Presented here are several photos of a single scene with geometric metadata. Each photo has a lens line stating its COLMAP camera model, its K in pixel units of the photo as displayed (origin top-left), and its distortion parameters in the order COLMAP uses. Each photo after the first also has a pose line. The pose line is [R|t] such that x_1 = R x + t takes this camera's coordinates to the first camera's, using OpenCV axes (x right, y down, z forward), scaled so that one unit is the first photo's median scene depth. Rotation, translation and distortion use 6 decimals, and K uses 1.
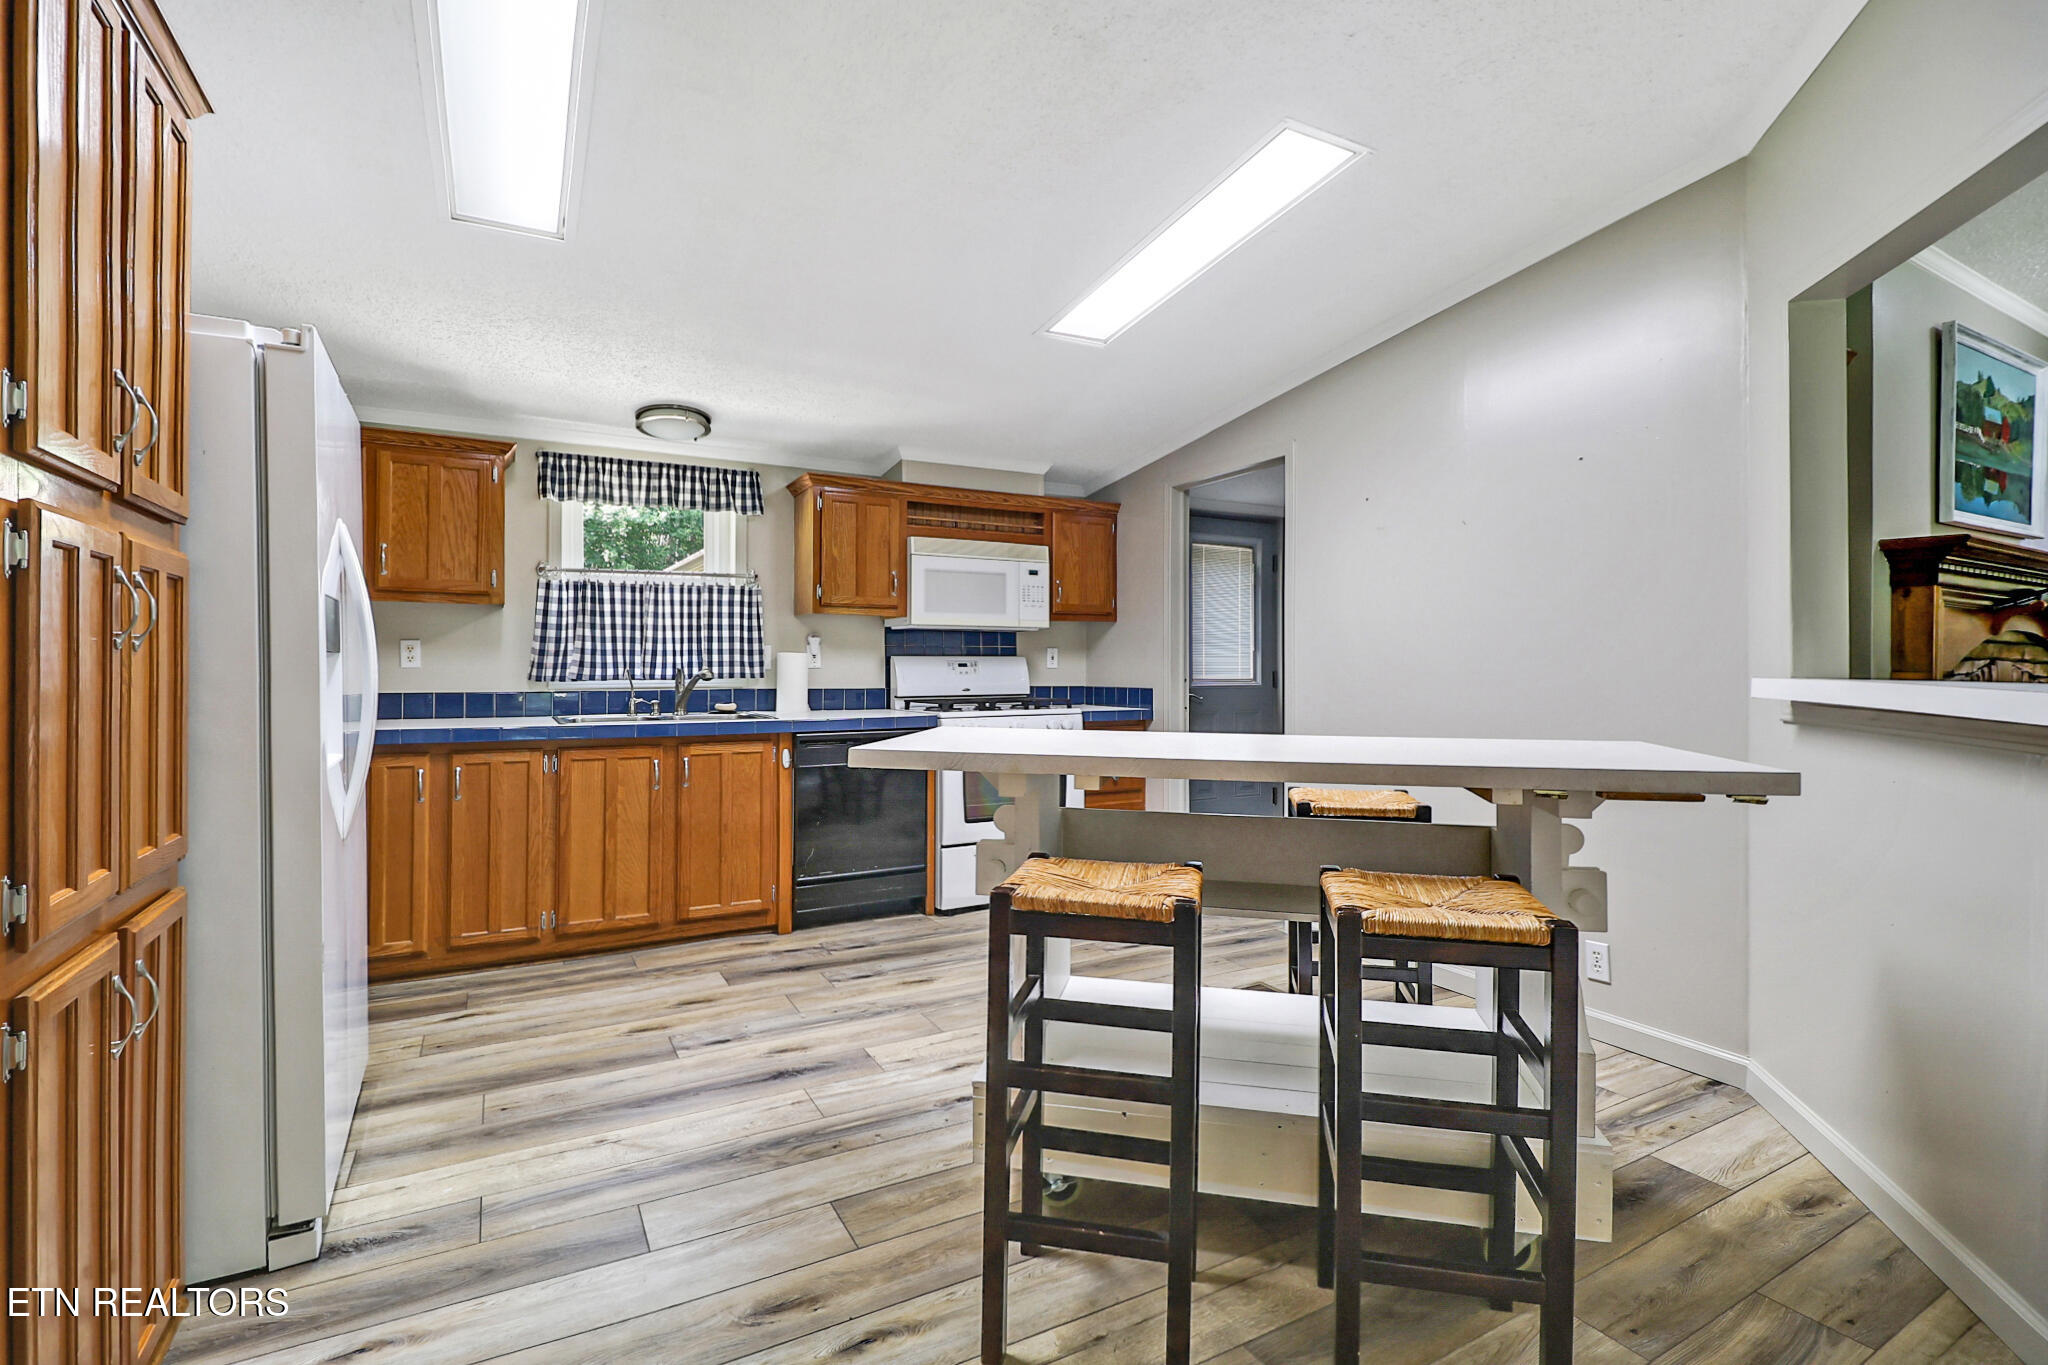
lens RADIAL K [[940.6, 0, 993.7], [0, 940.6, 659.1], [0, 0, 1]] dist [-0.004629, -0.000424]
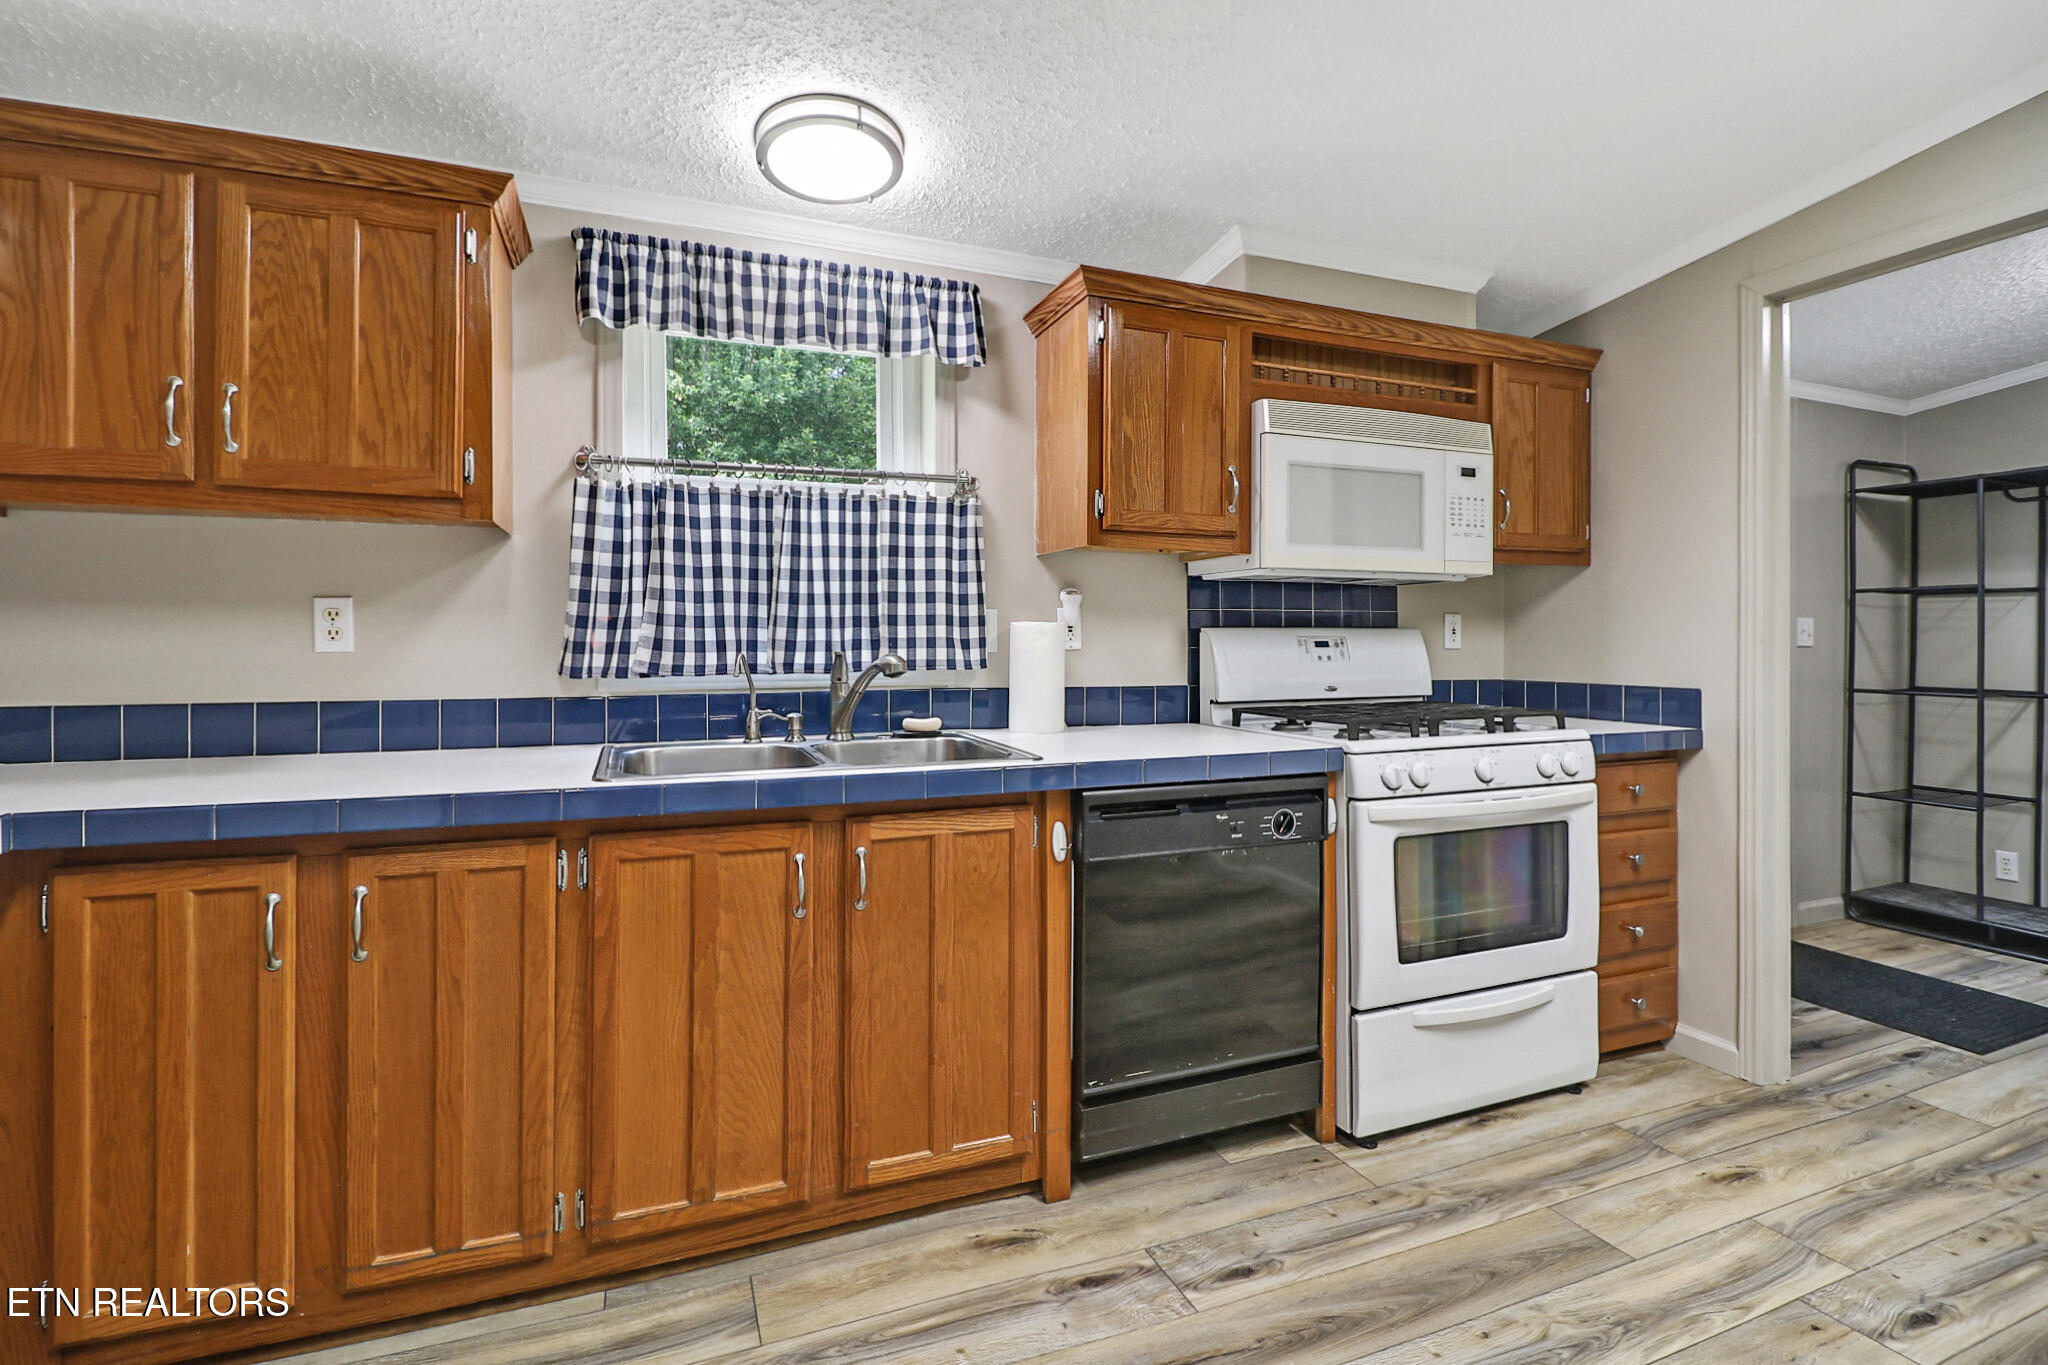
lens RADIAL K [[940.6, 0, 987.3], [0, 940.6, 636.7], [0, 0, 1]] dist [-0.004629, -0.000424]
pose [[0.991011, -0.001393, -0.133773, -0.192648], [0.001837, 0.999993, 0.003199, -0.000030], [0.133767, -0.003416, 0.991007, 0.519857]]
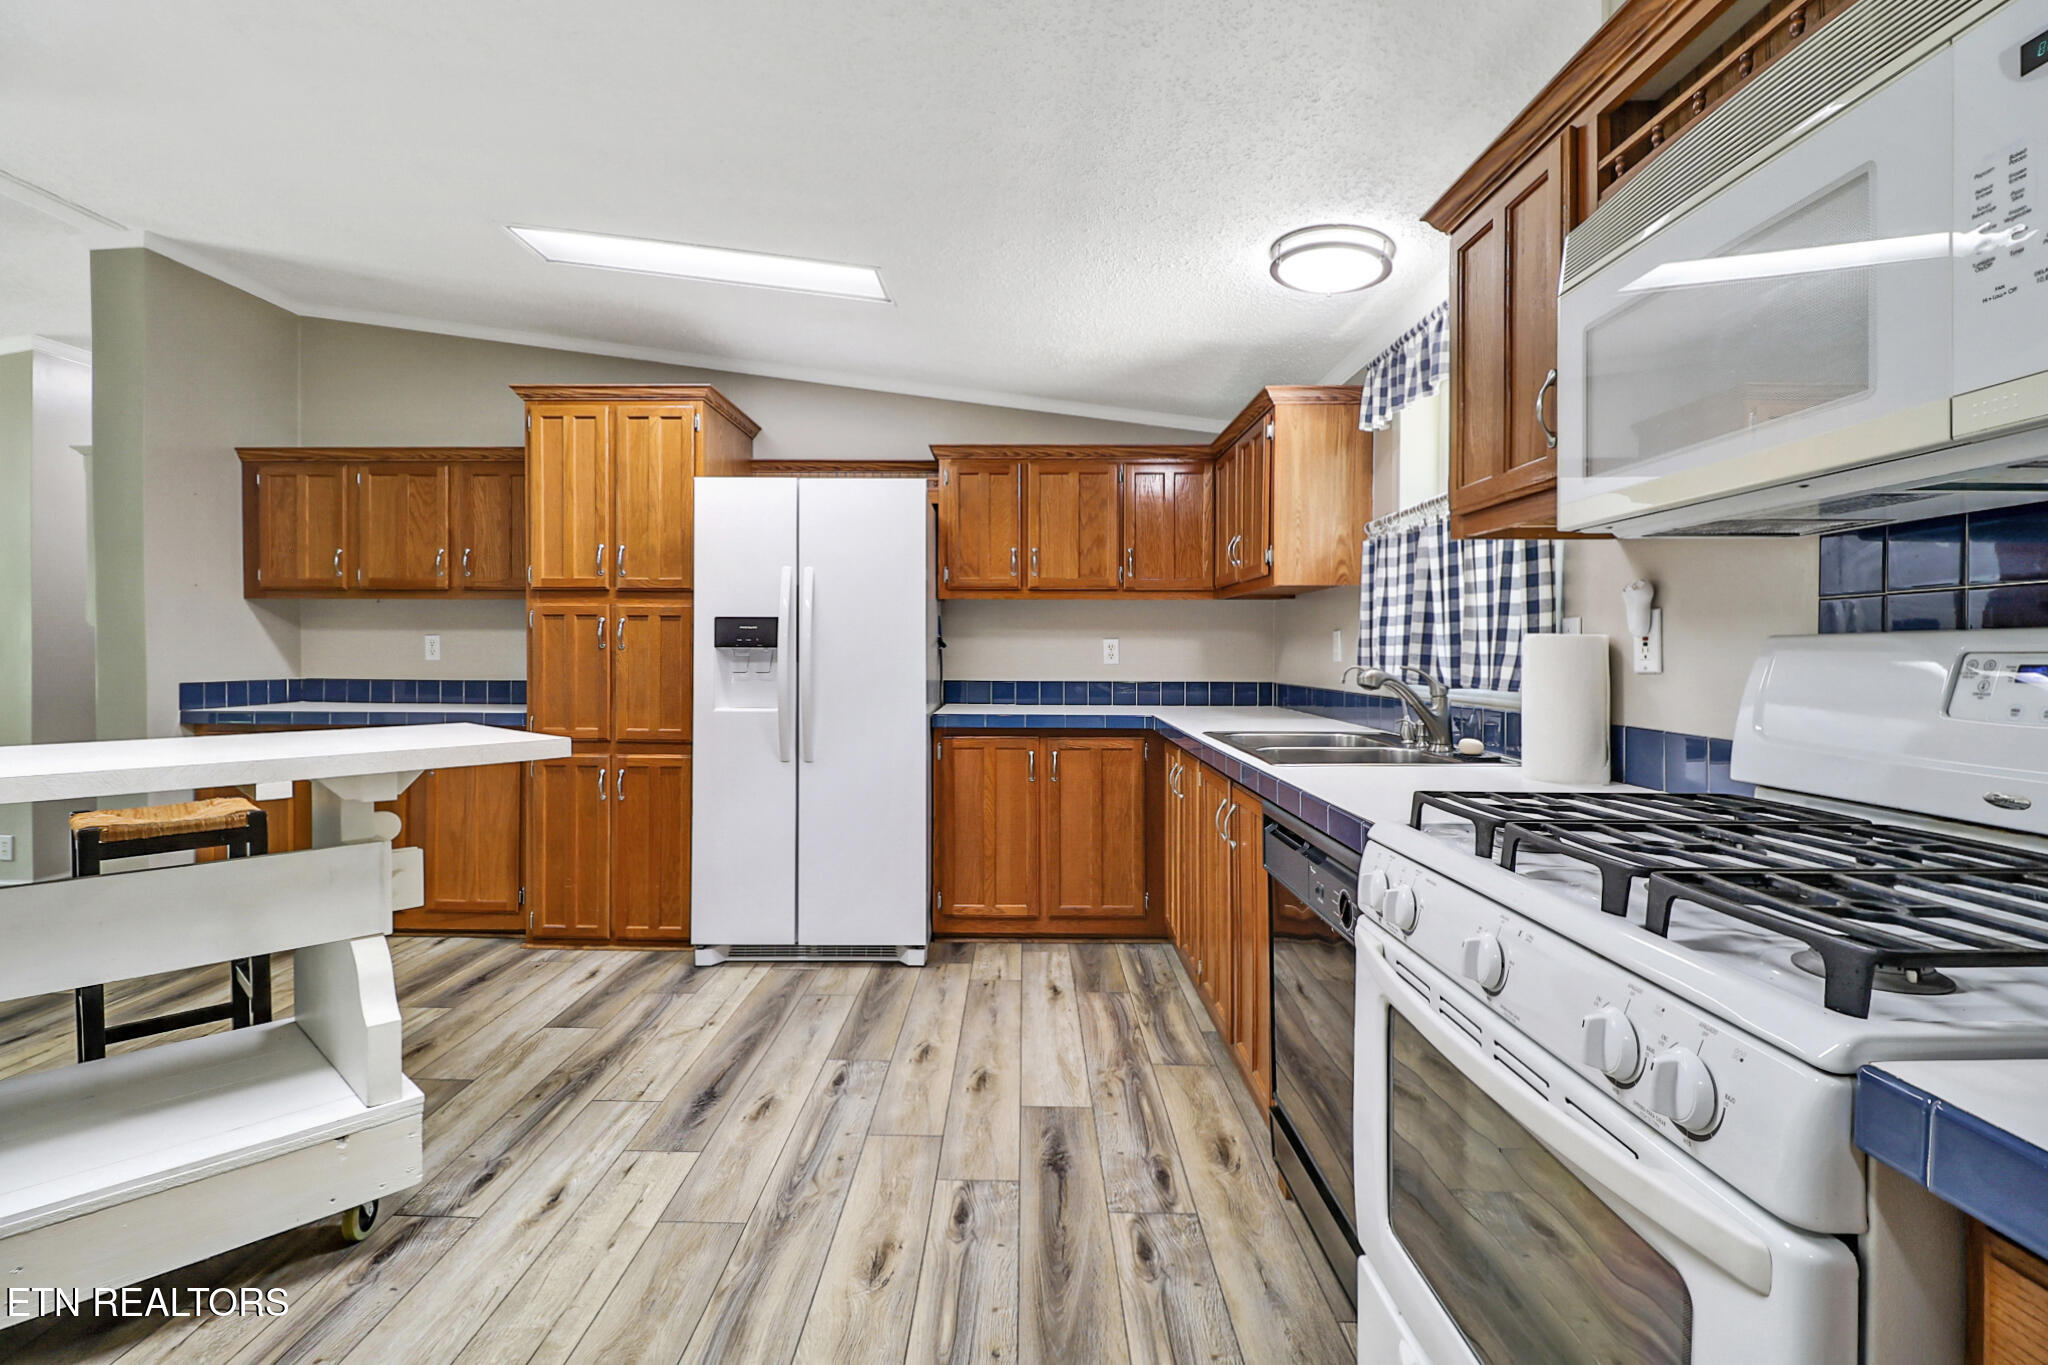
lens RADIAL K [[940.6, 0, 1008.5], [0, 940.6, 662.8], [0, 0, 1]] dist [-0.004629, -0.000424]
pose [[-0.481392, 0.008159, -0.876468, 0.291943], [0.003847, 0.999967, 0.007196, 0.003992], [0.876497, 0.000092, -0.481407, 1.120250]]
